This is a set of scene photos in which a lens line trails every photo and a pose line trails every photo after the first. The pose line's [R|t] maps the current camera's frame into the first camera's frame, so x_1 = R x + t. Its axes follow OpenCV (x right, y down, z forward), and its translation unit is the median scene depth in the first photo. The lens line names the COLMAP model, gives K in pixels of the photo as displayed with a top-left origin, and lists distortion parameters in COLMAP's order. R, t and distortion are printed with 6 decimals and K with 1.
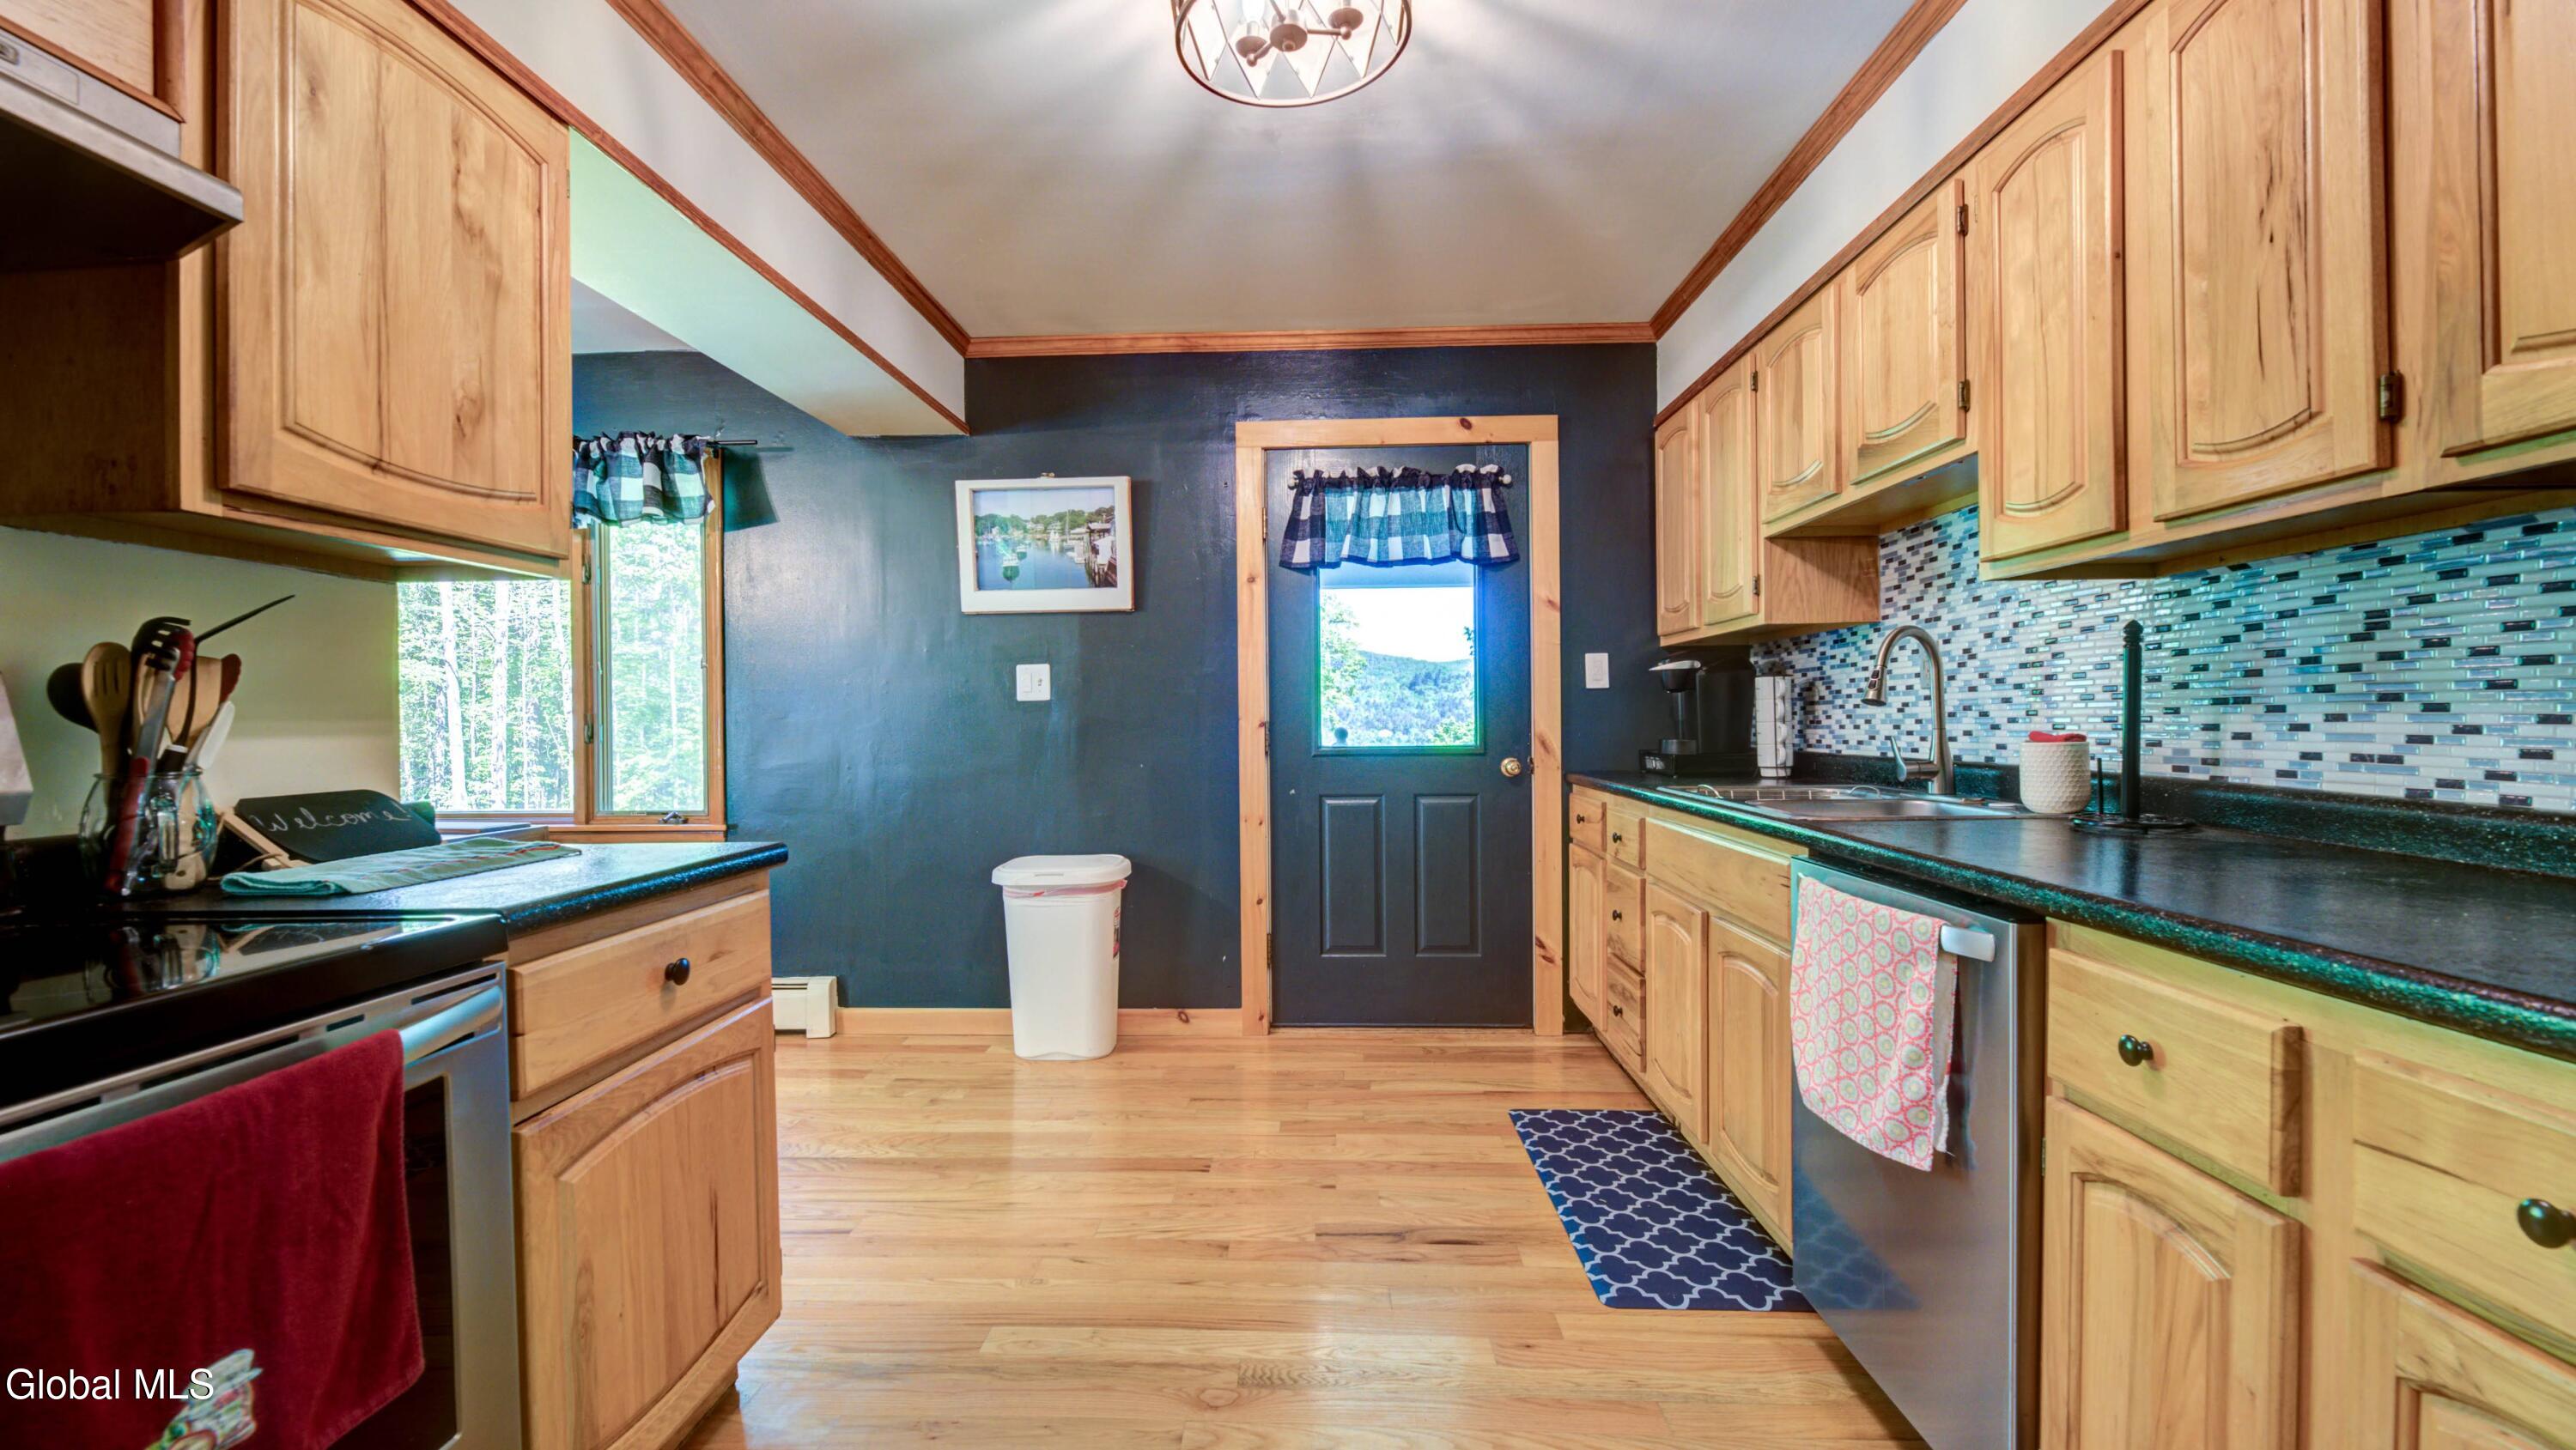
lens RADIAL K [[1065.8, 0, 1278.5], [0, 1065.8, 719.5], [0, 0, 1]] dist [0.000484, 0.000064]
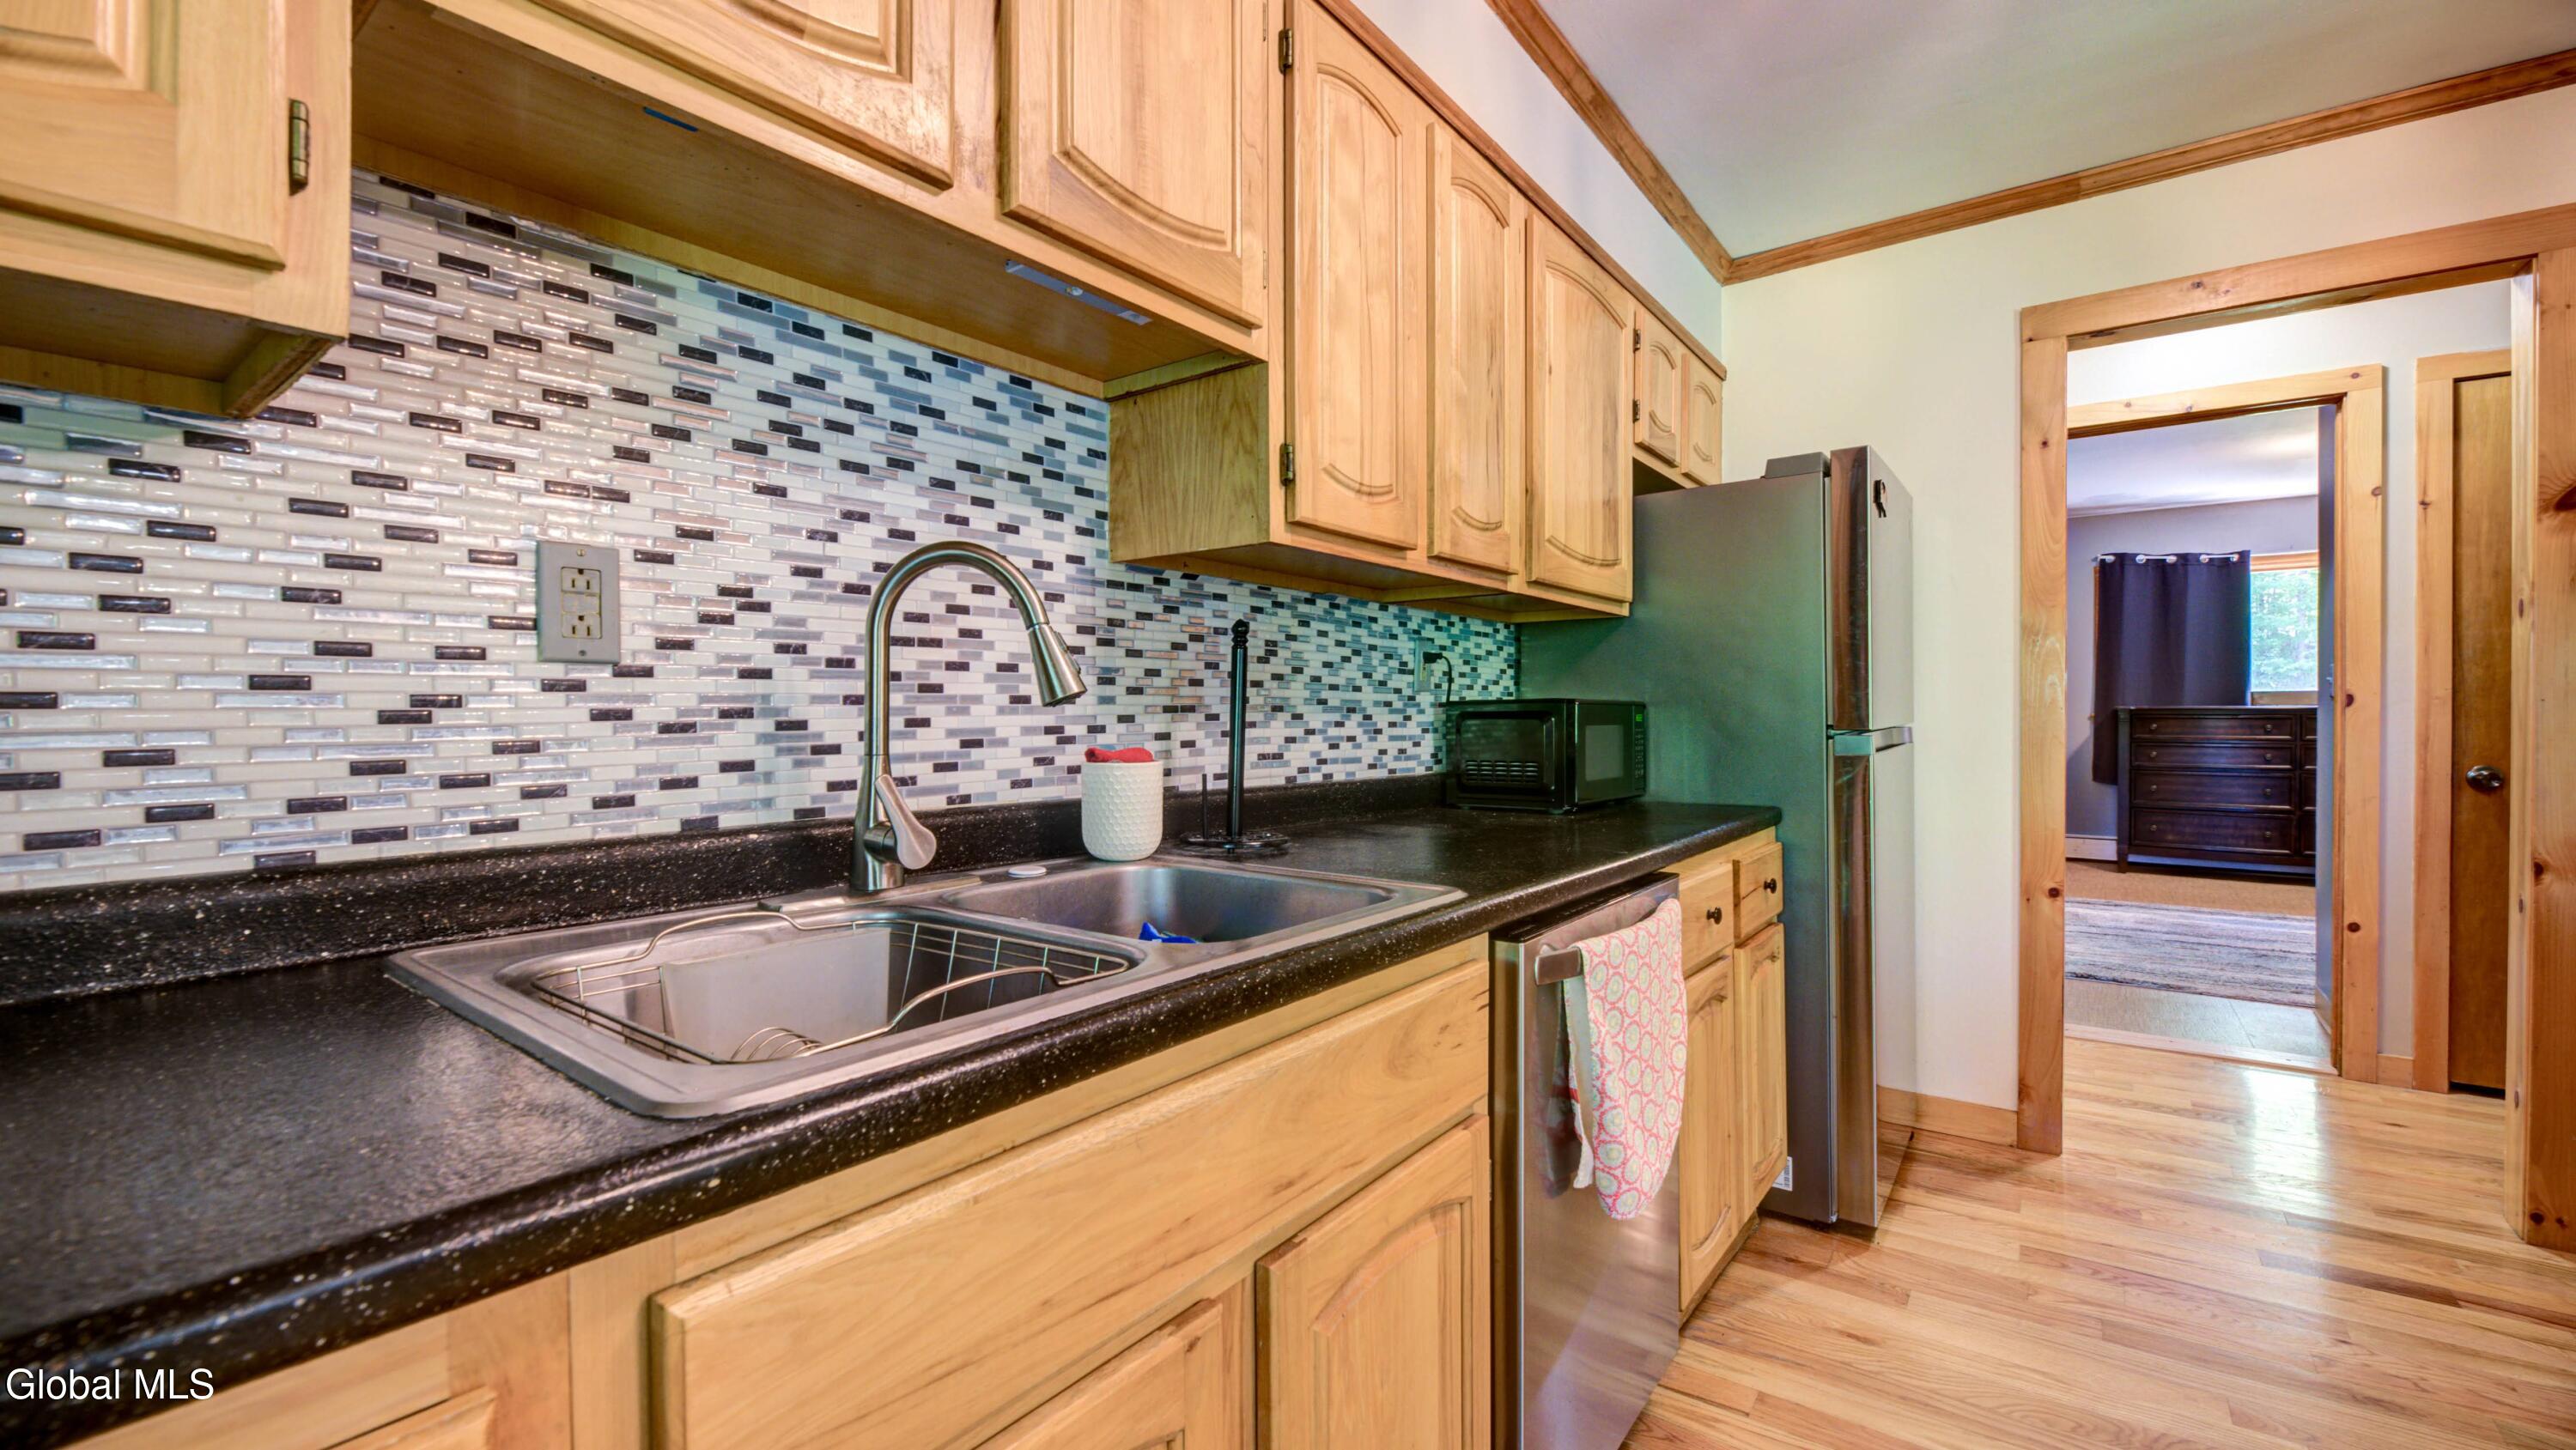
lens RADIAL K [[1065.8, 0, 1313.3], [0, 1065.8, 720.7], [0, 0, 1]] dist [0.000484, 0.000064]
pose [[-0.837097, 0.018135, 0.546754, 0.251566], [0.020117, 0.999795, -0.002362, -0.001825], [-0.546685, 0.009022, -0.837290, 1.775377]]
